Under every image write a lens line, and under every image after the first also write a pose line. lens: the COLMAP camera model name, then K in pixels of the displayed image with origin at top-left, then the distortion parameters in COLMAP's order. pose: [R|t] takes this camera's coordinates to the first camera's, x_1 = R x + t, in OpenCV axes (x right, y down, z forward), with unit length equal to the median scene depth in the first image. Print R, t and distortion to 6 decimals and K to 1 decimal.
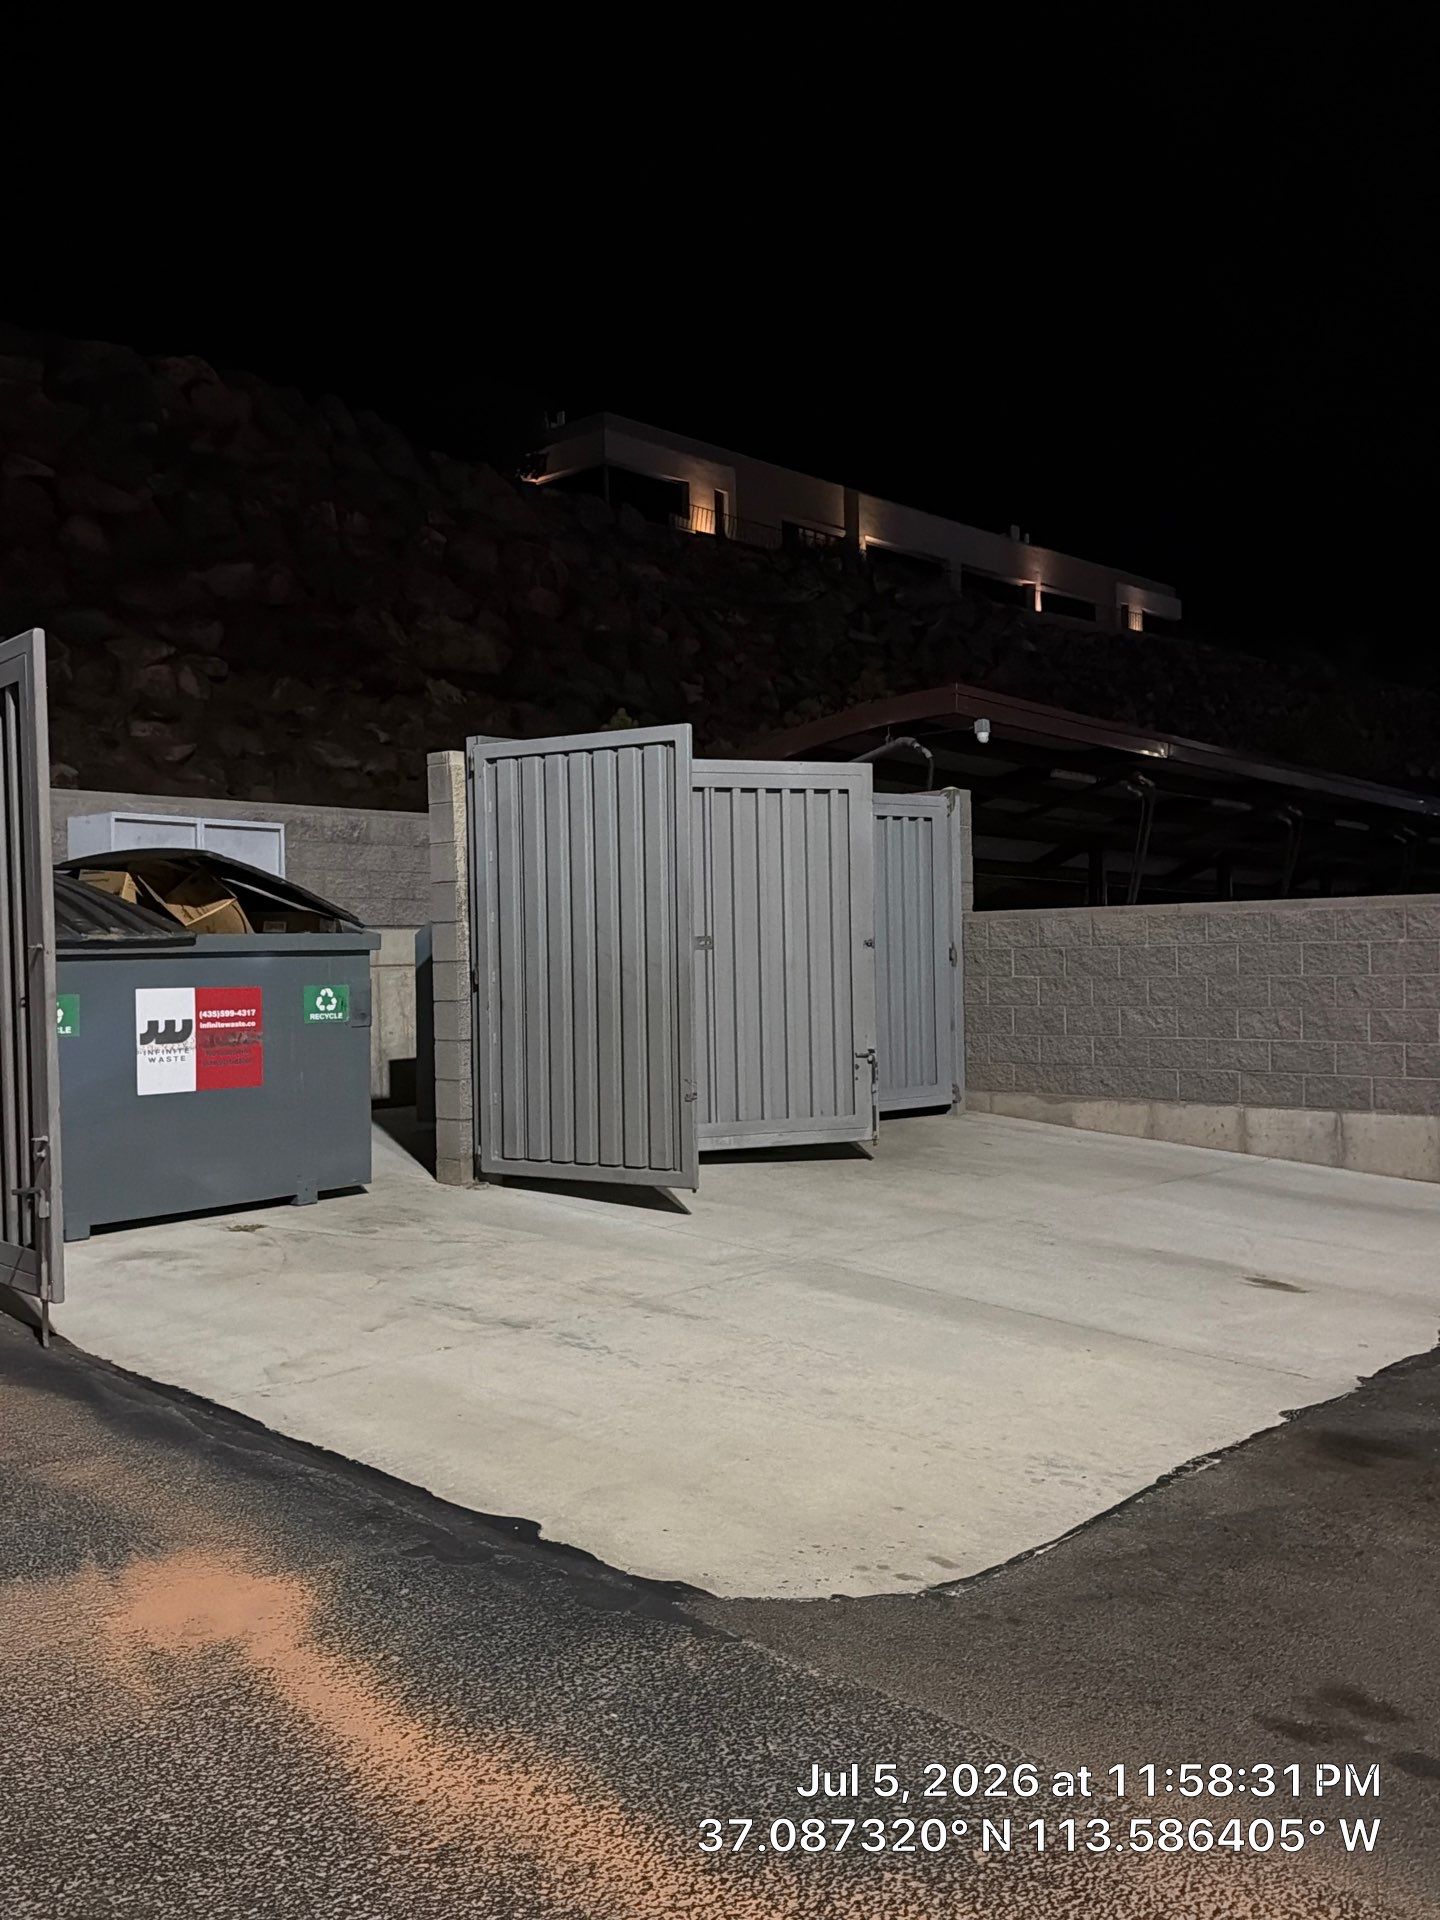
lens RADIAL K [[1668.4, 0, 721.7], [0, 1668.4, 995.4], [0, 0, 1]] dist [0.210513, -0.448970]
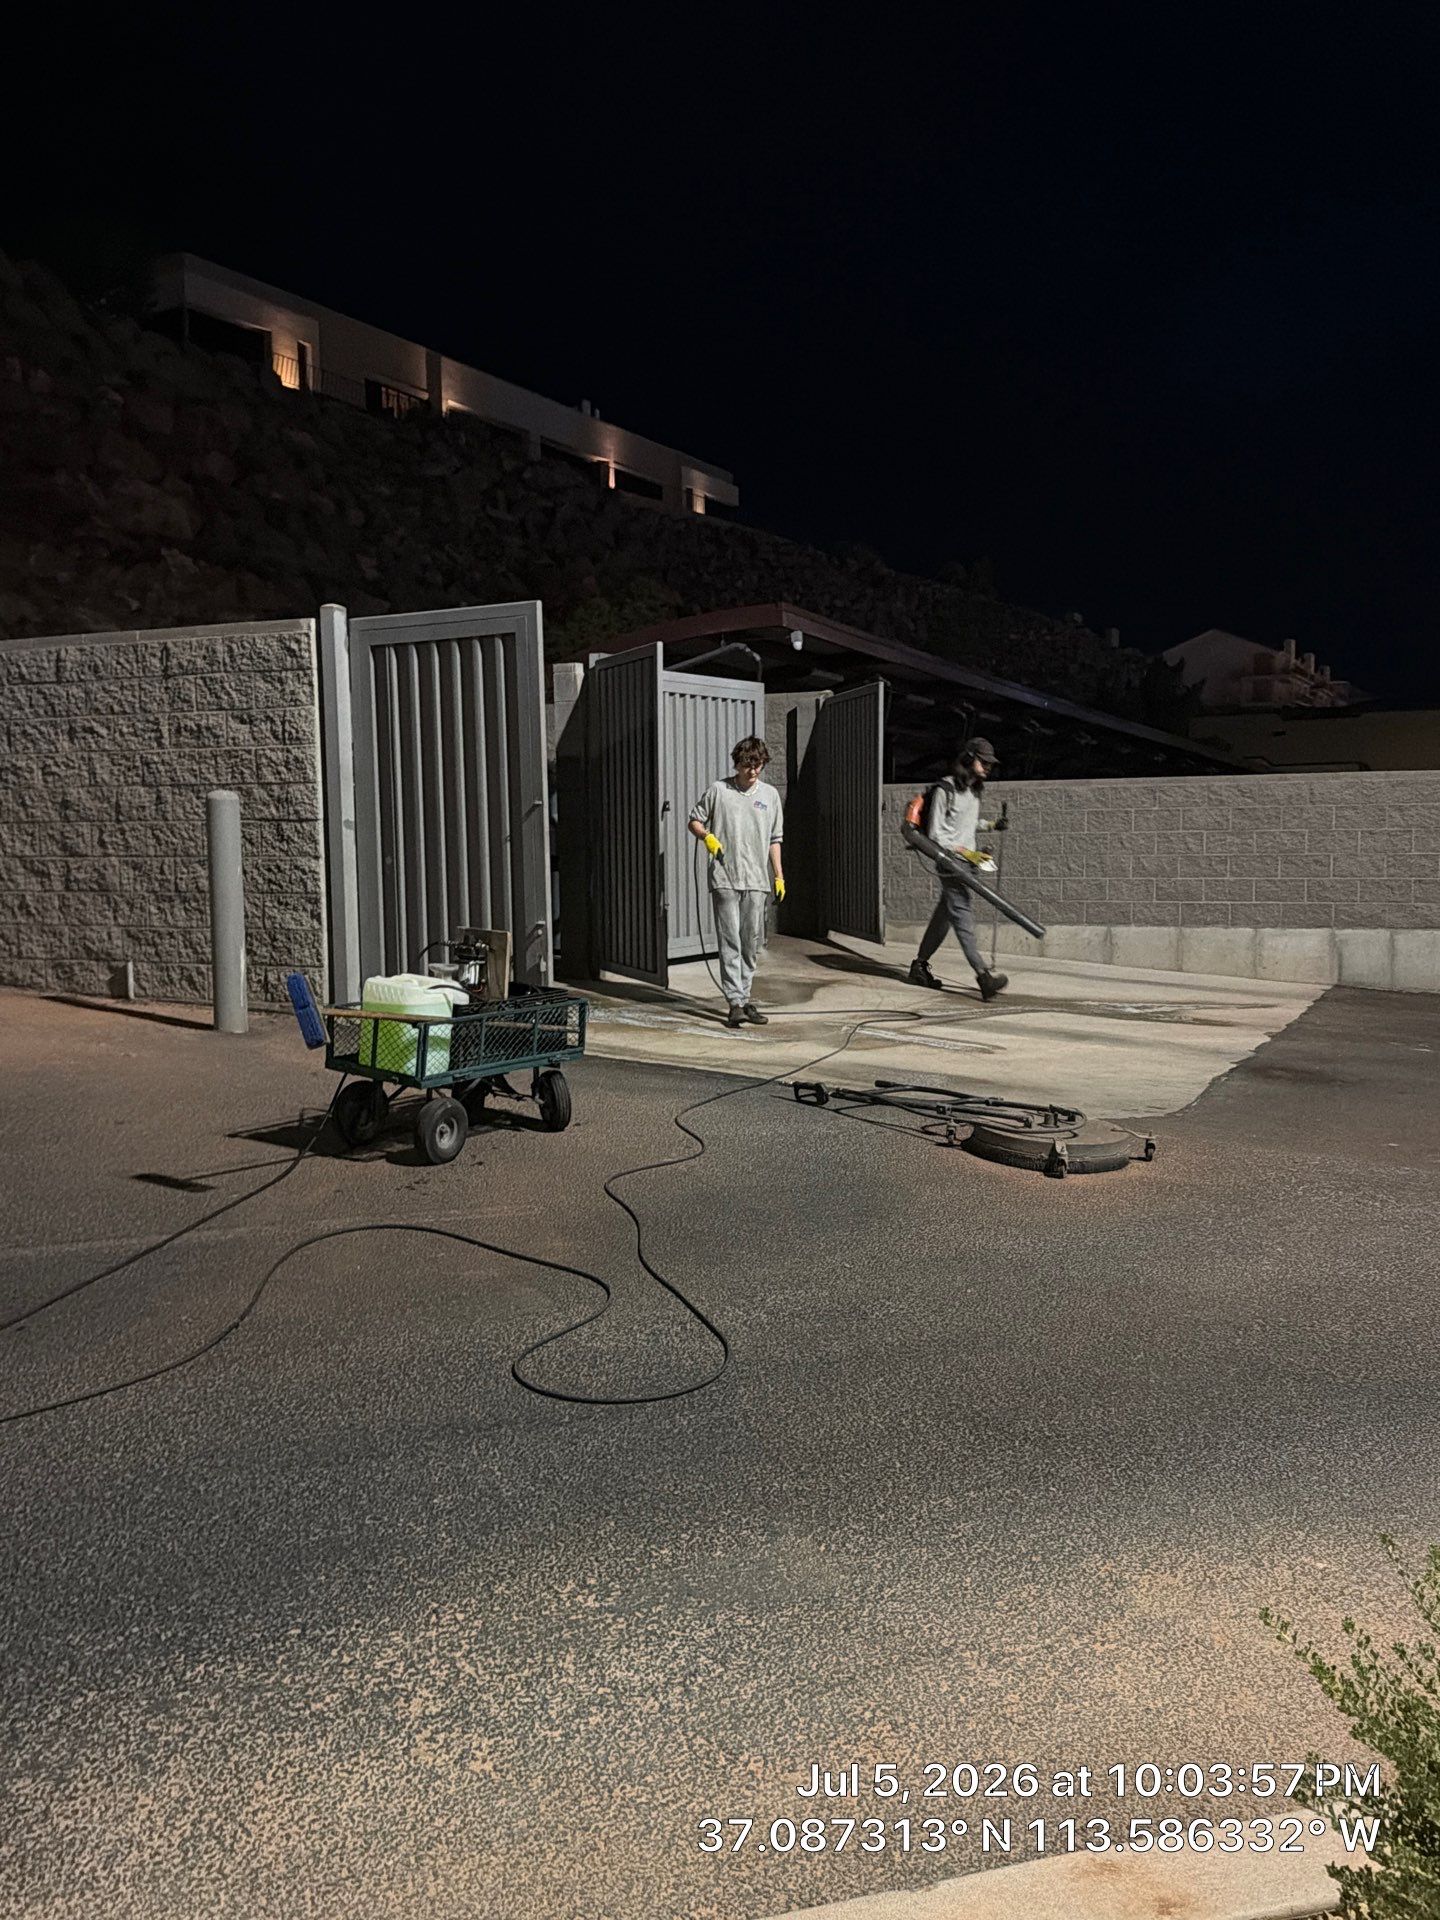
lens RADIAL K [[1668.4, 0, 721.7], [0, 1668.4, 995.4], [0, 0, 1]] dist [0.210513, -0.448970]
pose [[0.961533, -0.023221, 0.273705, -0.084898], [0.002014, 0.996990, 0.077510, 0.003514], [-0.274681, -0.073978, 0.958686, -0.072504]]
